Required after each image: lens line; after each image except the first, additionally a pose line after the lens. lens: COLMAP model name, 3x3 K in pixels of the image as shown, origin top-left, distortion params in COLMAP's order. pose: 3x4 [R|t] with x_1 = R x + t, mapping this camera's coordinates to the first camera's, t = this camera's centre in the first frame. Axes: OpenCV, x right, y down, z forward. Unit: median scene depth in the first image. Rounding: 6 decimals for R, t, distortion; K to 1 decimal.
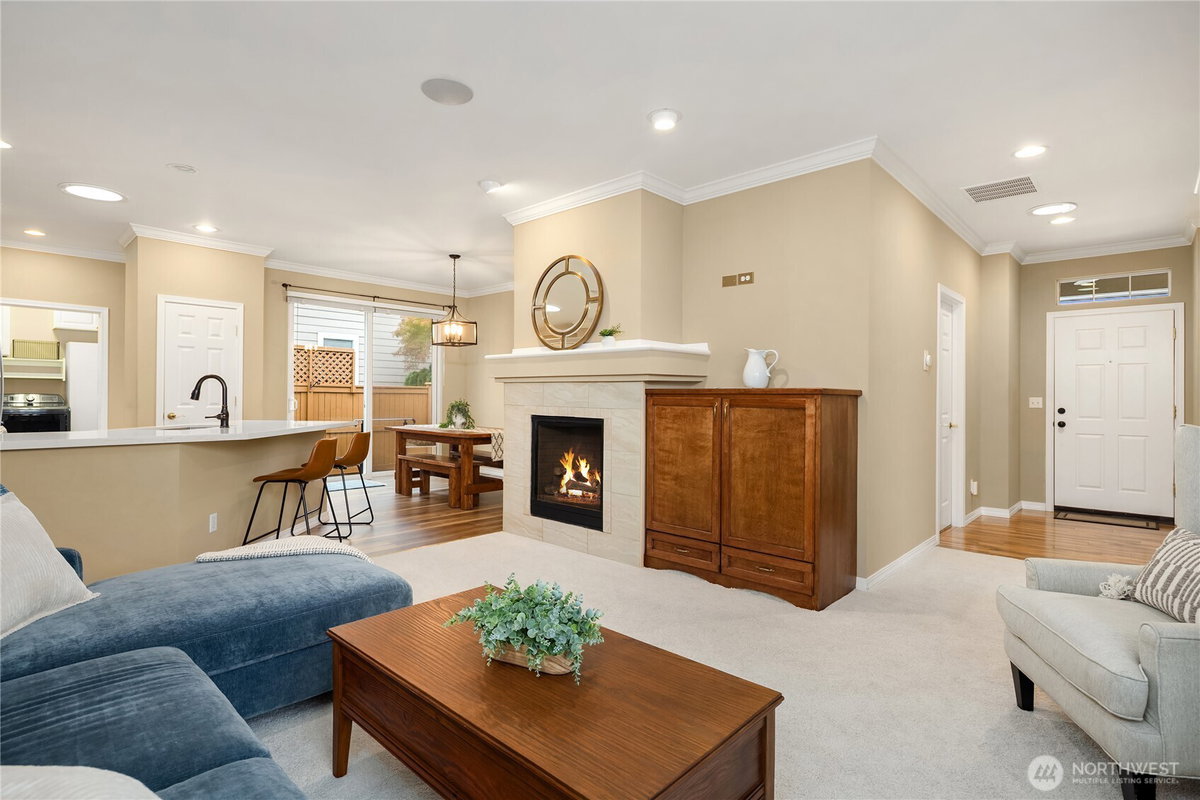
lens RADIAL K [[595.5, 0, 611.7], [0, 595.5, 408.6], [0, 0, 1]] dist [0.009881, -0.004110]
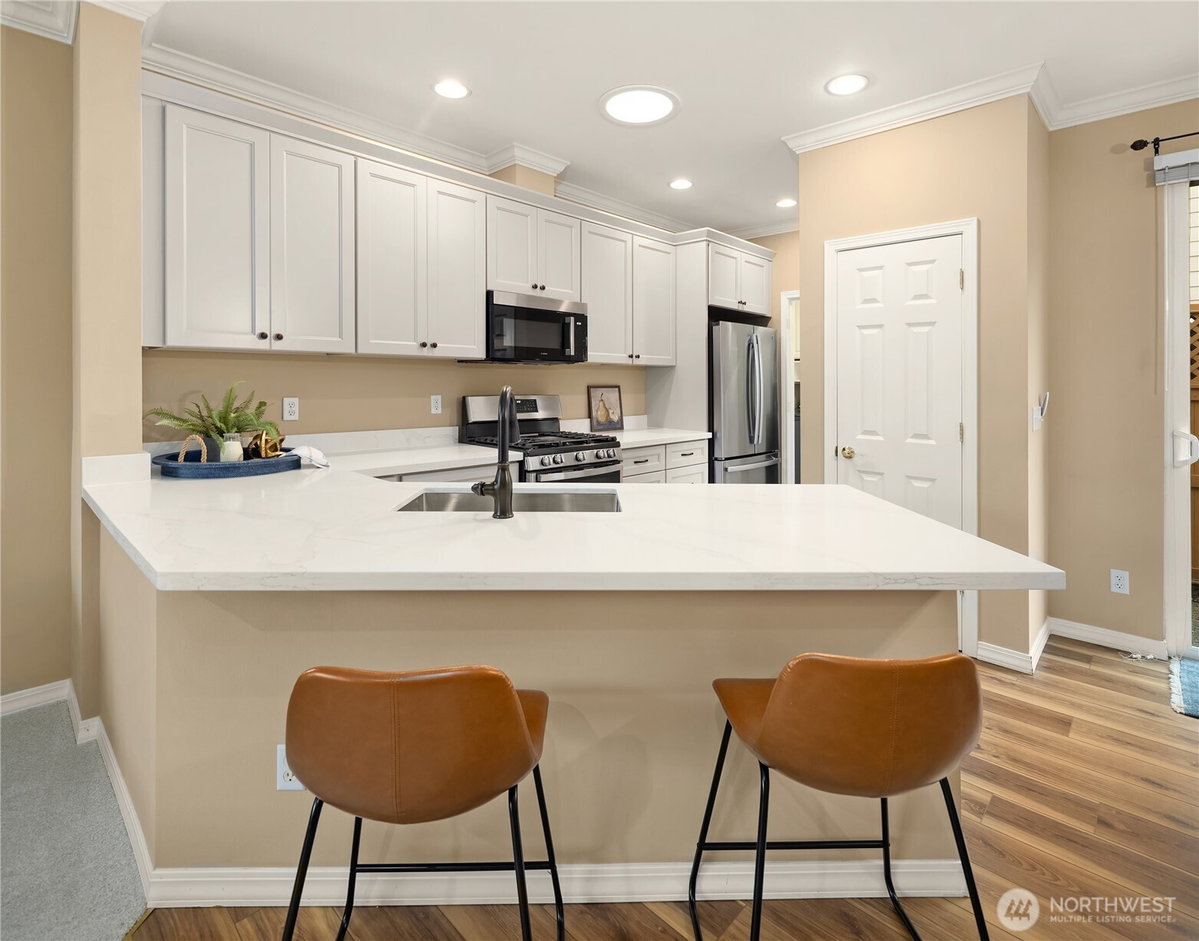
lens RADIAL K [[584.8, 0, 604.8], [0, 584.8, 376.4], [0, 0, 1]] dist [0.005387, -0.001536]
pose [[-0.018735, -0.016742, -0.999684, -0.142507], [-0.029545, 0.999432, -0.016184, -0.033597], [0.999388, 0.029232, -0.019219, 0.610185]]
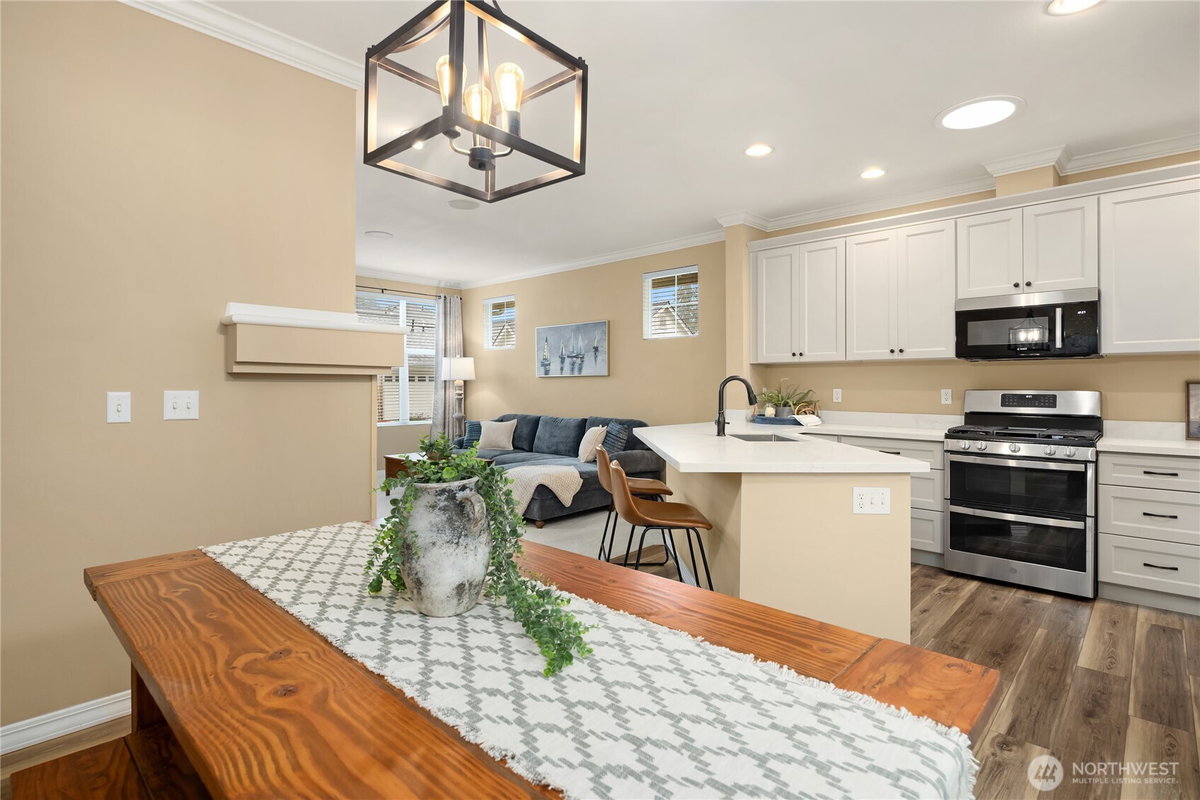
lens RADIAL K [[595.5, 0, 596.2], [0, 595.5, 387.7], [0, 0, 1]] dist [0.009881, -0.004110]
pose [[-0.999849, -0.013394, 0.011107, -0.267246], [-0.013115, 0.999608, 0.024736, -0.033576], [-0.011434, 0.024586, -0.999632, 1.060408]]
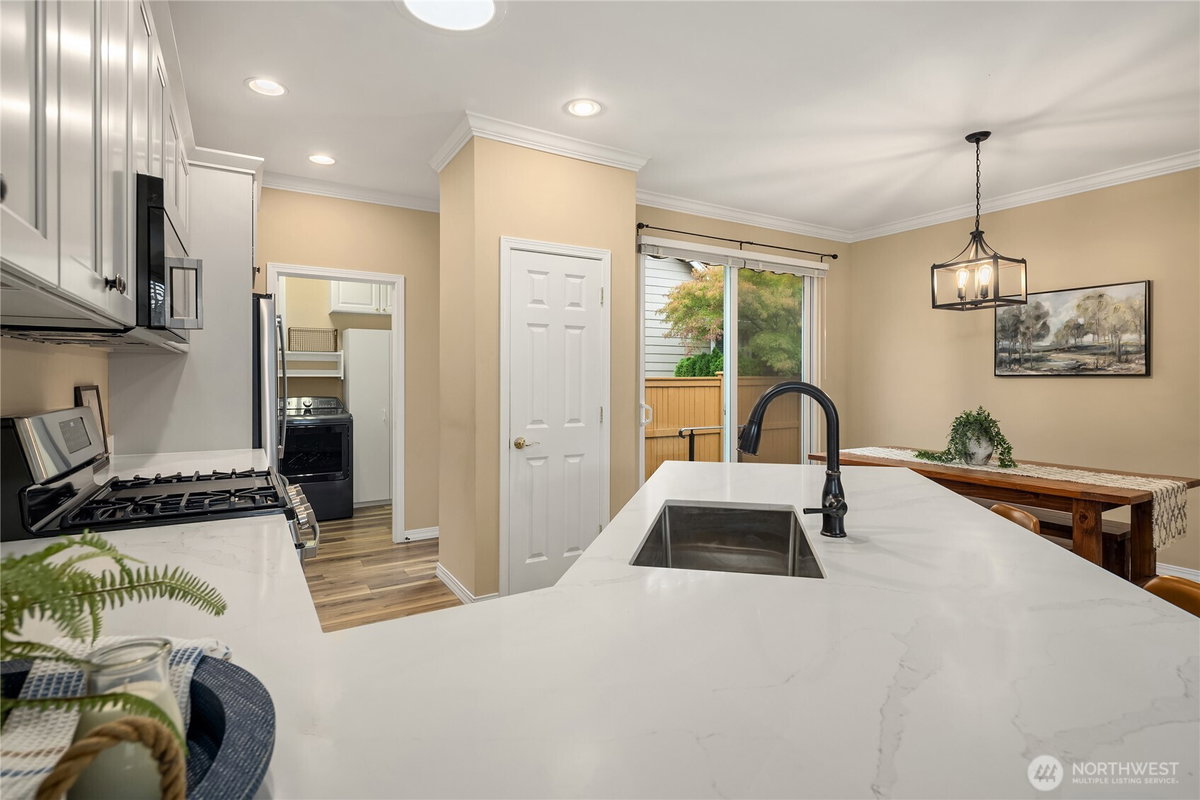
lens RADIAL K [[595.5, 0, 598.2], [0, 595.5, 379.7], [0, 0, 1]] dist [0.009881, -0.004110]
pose [[0.960379, -0.009881, -0.278522, -0.387343], [0.004401, 0.999784, -0.020296, -0.029293], [0.278662, 0.018266, 0.960216, 0.358033]]
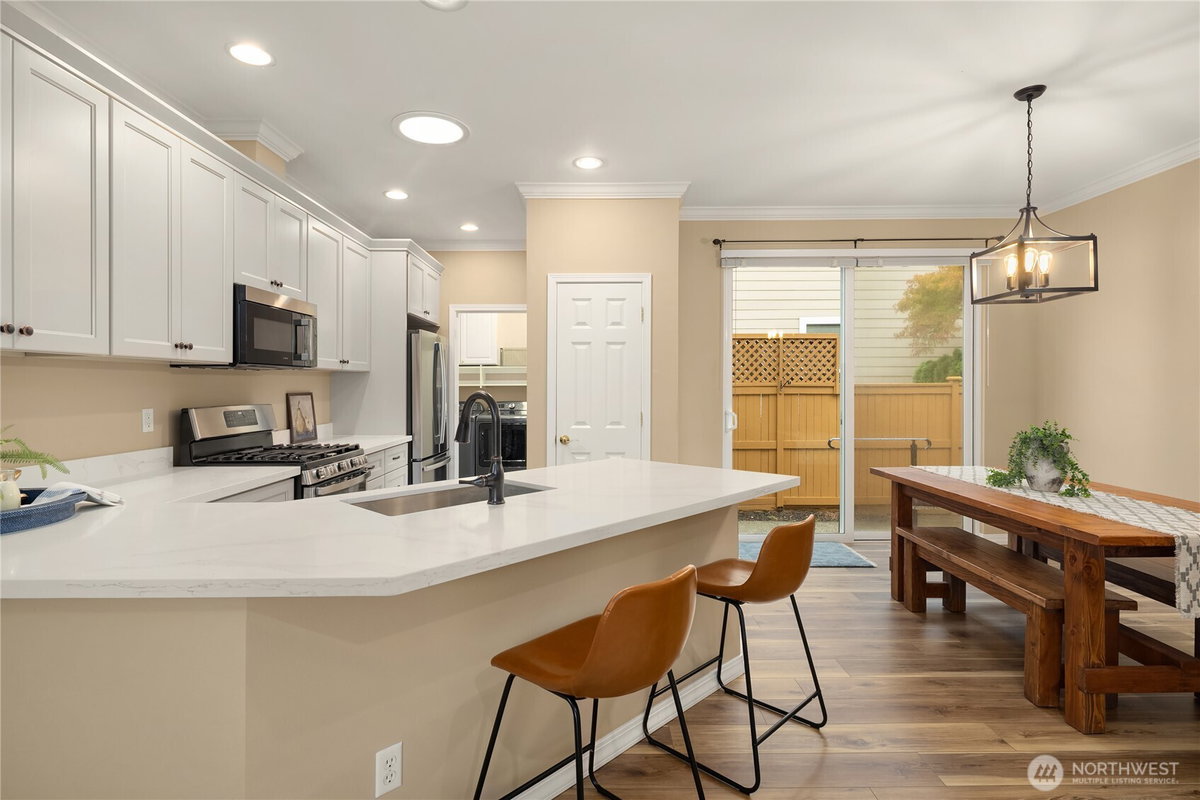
lens RADIAL K [[595.5, 0, 595.3], [0, 595.5, 385.6], [0, 0, 1]] dist [0.009881, -0.004110]
pose [[0.675014, -0.013532, -0.737680, -0.139236], [-0.003026, 0.999773, -0.021110, -0.029580], [0.737798, 0.016482, 0.674820, 0.421305]]
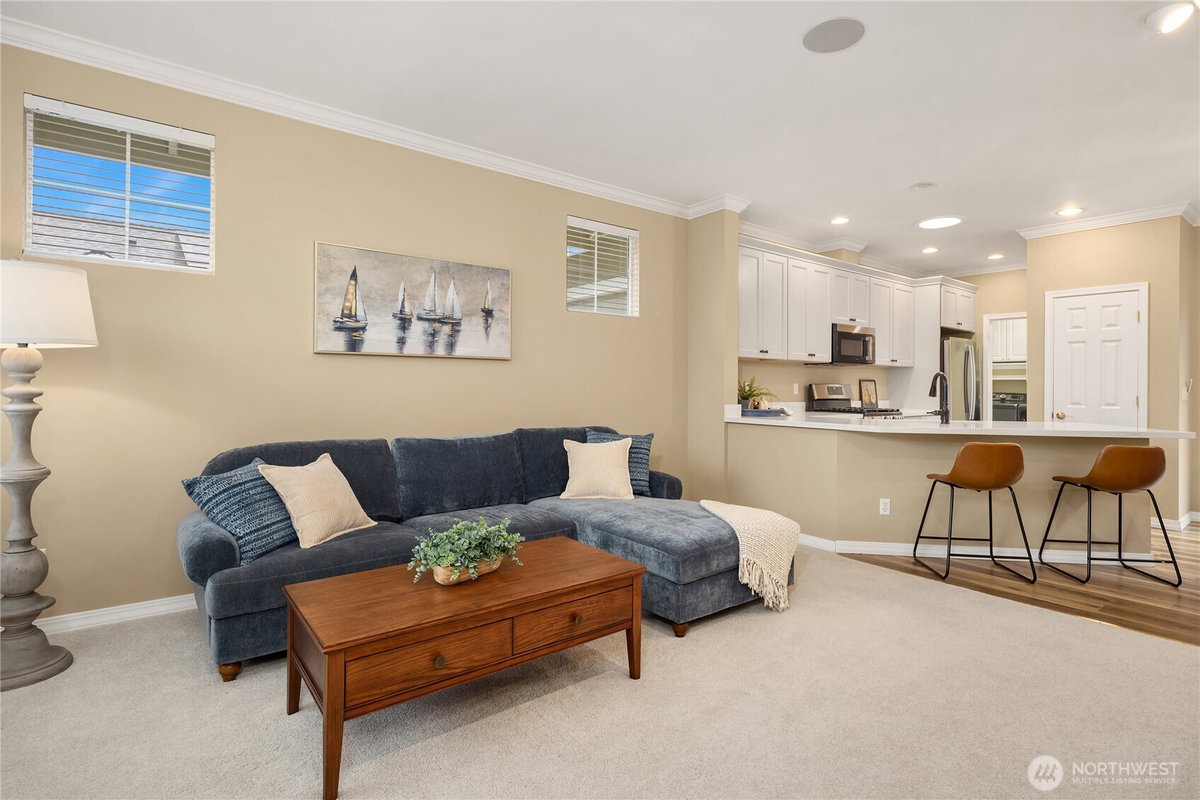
lens RADIAL K [[595.5, 0, 606.5], [0, 595.5, 388.0], [0, 0, 1]] dist [0.009881, -0.004110]
pose [[-0.154650, -0.009086, -0.987928, 0.252398], [-0.030912, 0.999513, -0.004354, -0.003893], [0.987486, 0.029865, -0.154856, 0.335349]]
